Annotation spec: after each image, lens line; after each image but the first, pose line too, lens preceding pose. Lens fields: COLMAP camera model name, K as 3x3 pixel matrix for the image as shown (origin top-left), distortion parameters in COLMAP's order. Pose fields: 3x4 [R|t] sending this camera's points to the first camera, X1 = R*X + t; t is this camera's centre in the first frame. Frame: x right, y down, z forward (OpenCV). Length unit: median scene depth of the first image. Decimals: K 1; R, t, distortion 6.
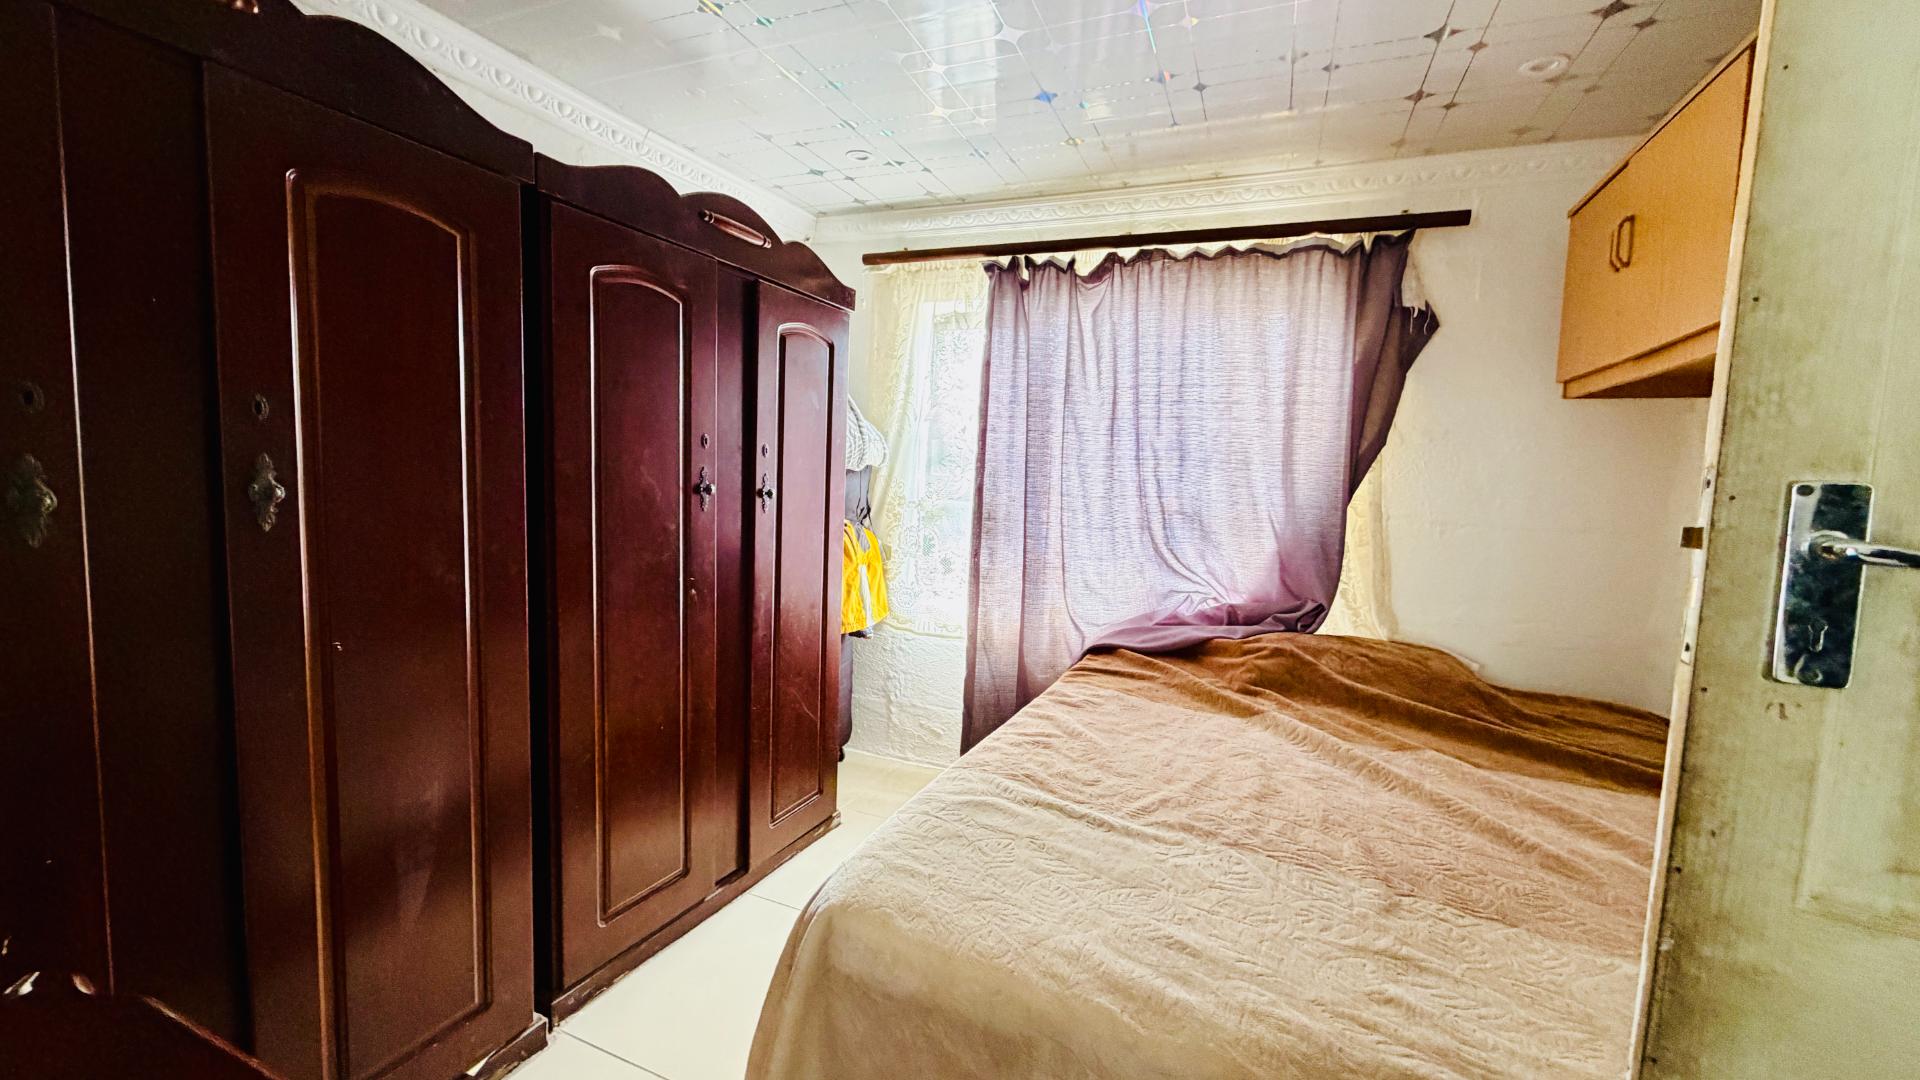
lens RADIAL K [[761.3, 0, 961.0], [0, 761.3, 535.3], [0, 0, 1]] dist [-0.000255, 0.000132]
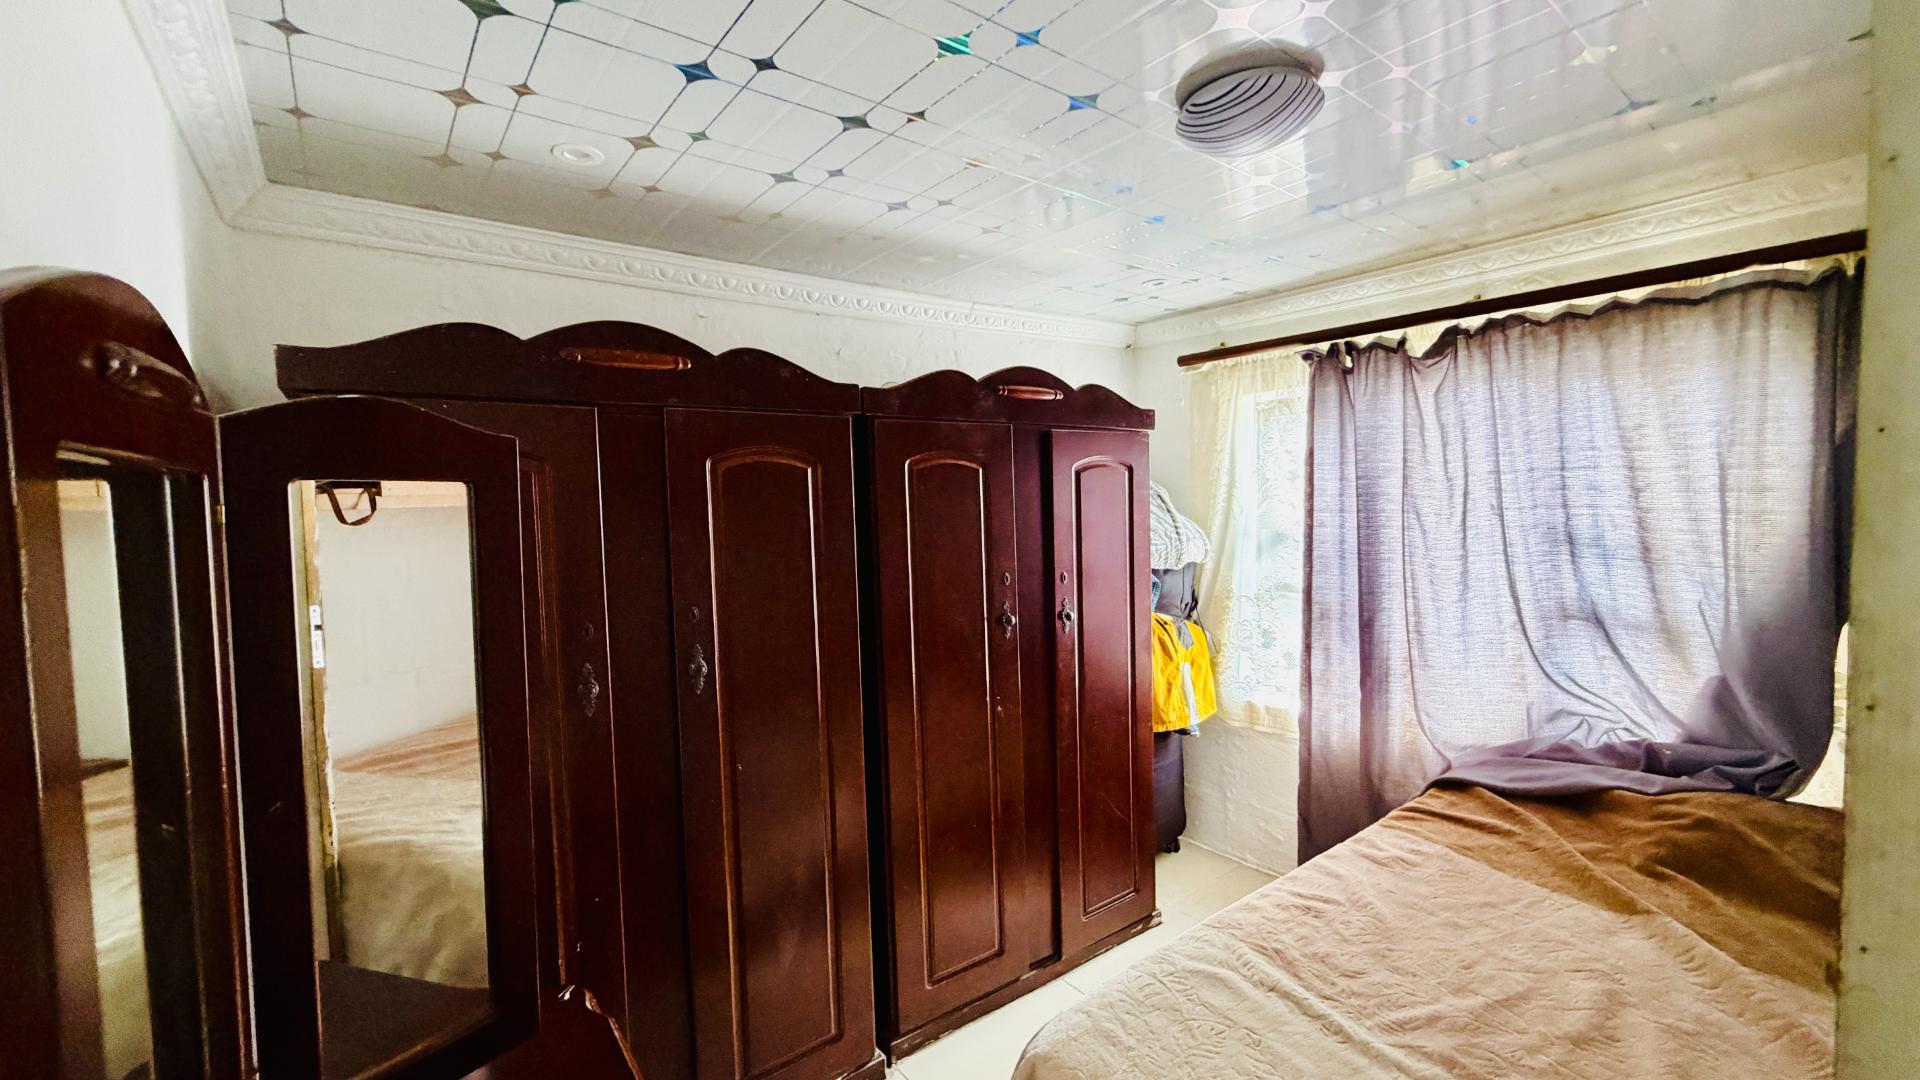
lens RADIAL K [[761.3, 0, 961.8], [0, 761.3, 541.0], [0, 0, 1]] dist [-0.000255, 0.000132]
pose [[0.872543, -0.035074, -0.487276, 0.143543], [0.017282, 0.999011, -0.040963, -0.111457], [0.488231, 0.027321, 0.872287, -0.040979]]
